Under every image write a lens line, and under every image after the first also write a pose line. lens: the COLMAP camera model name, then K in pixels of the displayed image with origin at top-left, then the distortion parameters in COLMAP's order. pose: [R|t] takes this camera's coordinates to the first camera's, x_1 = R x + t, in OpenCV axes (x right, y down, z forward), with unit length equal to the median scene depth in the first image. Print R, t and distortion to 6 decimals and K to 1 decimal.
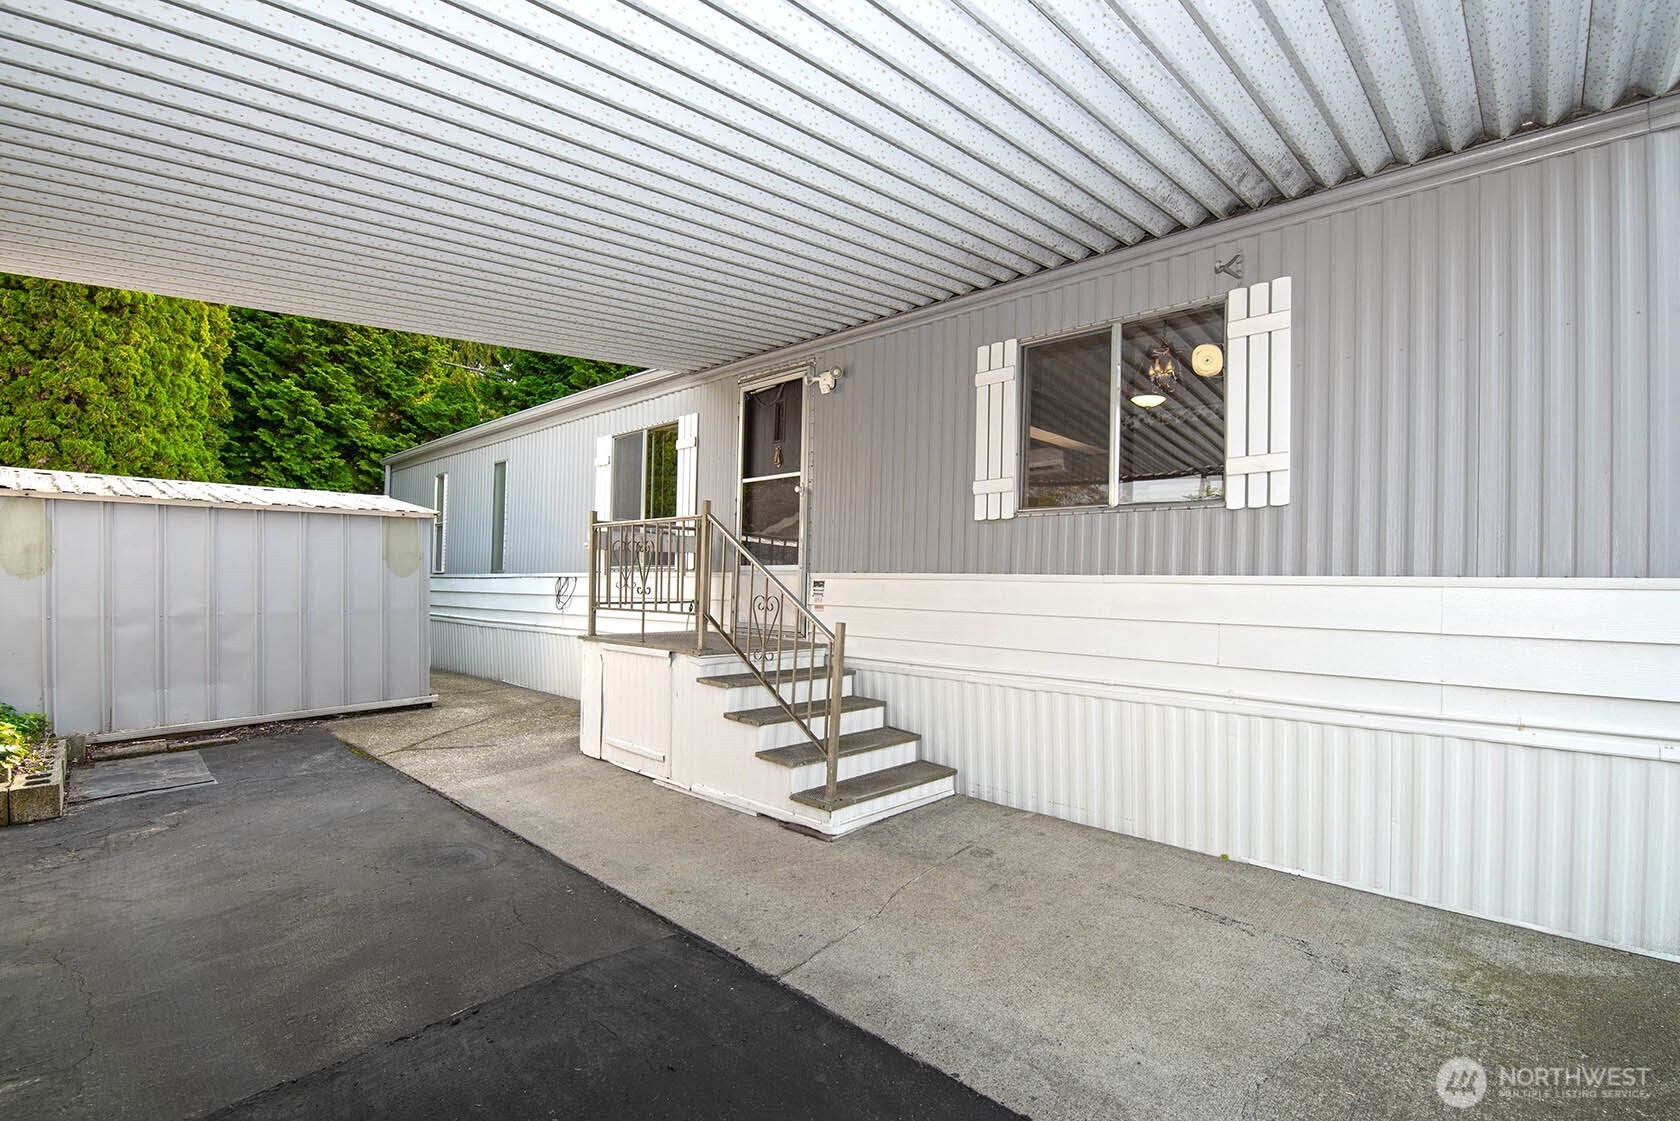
lens RADIAL K [[628.3, 0, 790.1], [0, 628.3, 568.7], [0, 0, 1]] dist [-0.000359, -0.005546]
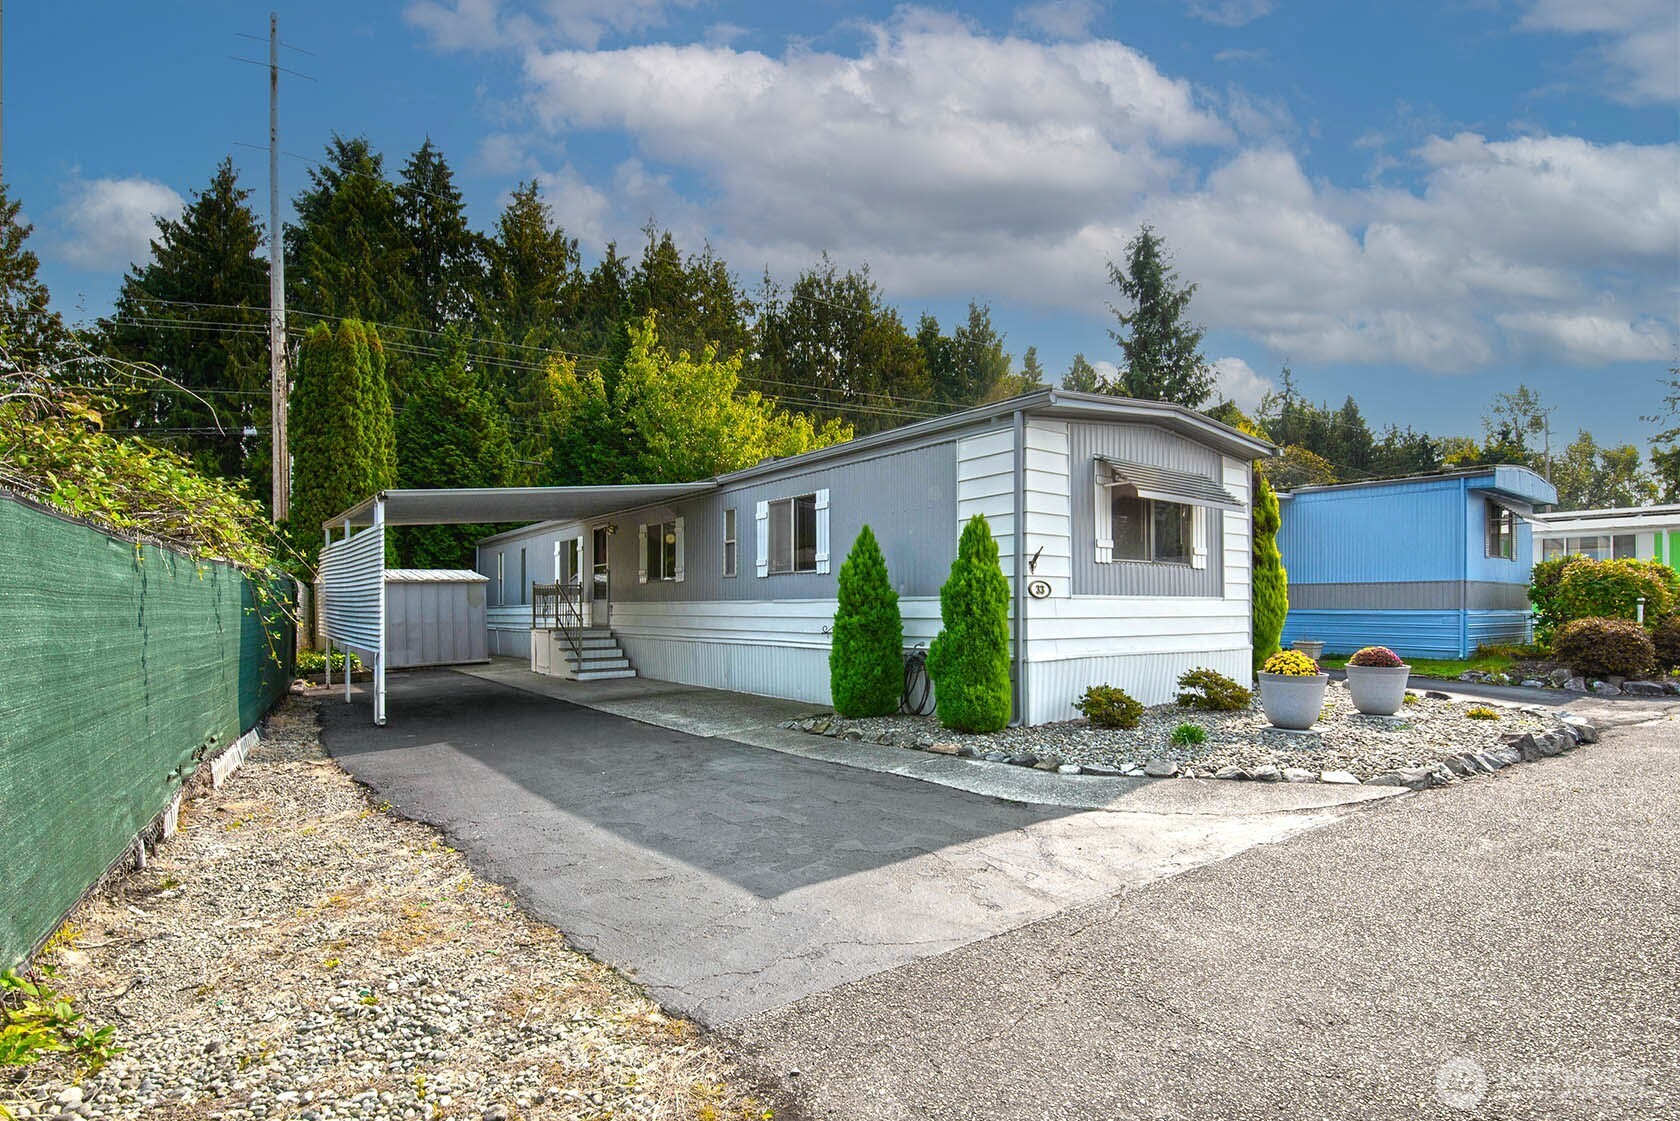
lens RADIAL K [[766.4, 0, 842.3], [0, 766.4, 602.4], [0, 0, 1]] dist [0.001038, -0.011713]
pose [[0.984869, -0.021718, -0.171932, 1.224474], [0.024045, 0.999645, 0.011462, -0.005090], [0.171622, -0.015422, 0.985042, -1.580122]]
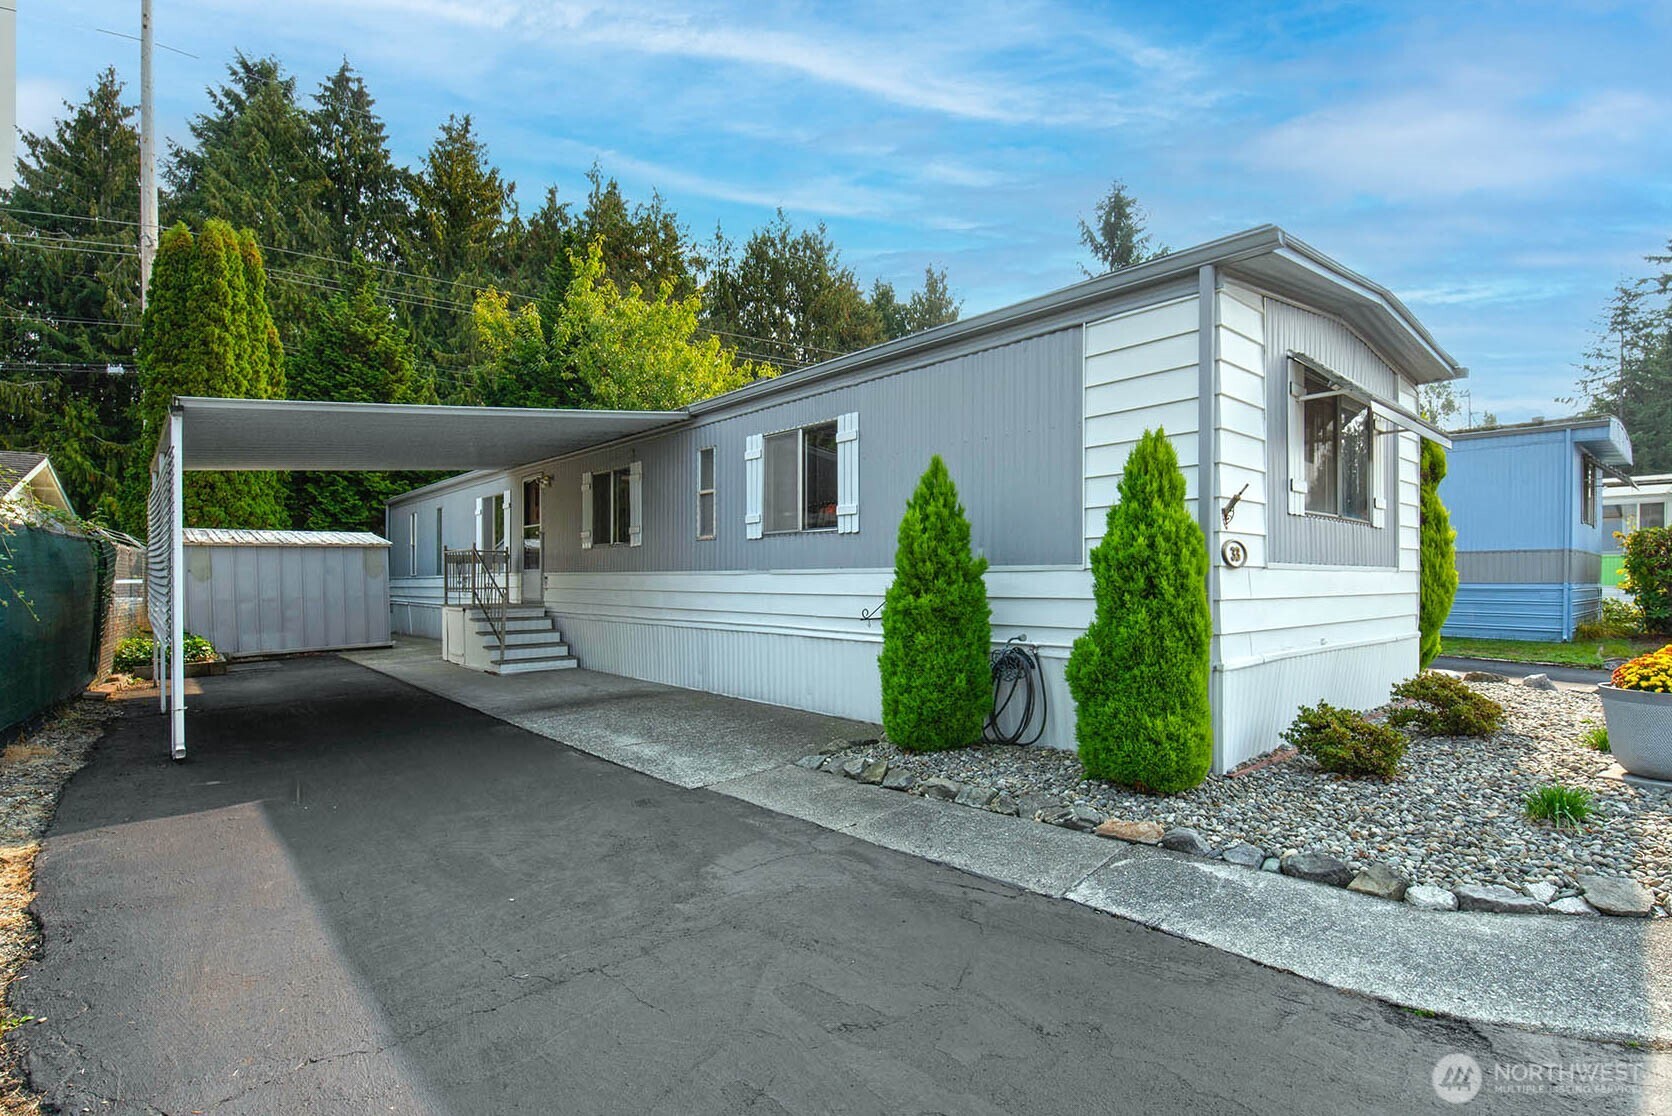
lens RADIAL K [[718.5, 0, 831.9], [0, 718.5, 576.1], [0, 0, 1]] dist [0.001027, -0.010037]
pose [[0.995146, -0.018484, -0.096659, 0.965415], [0.020238, 0.999647, 0.017195, -0.002319], [0.096307, -0.019068, 0.995169, -1.017939]]
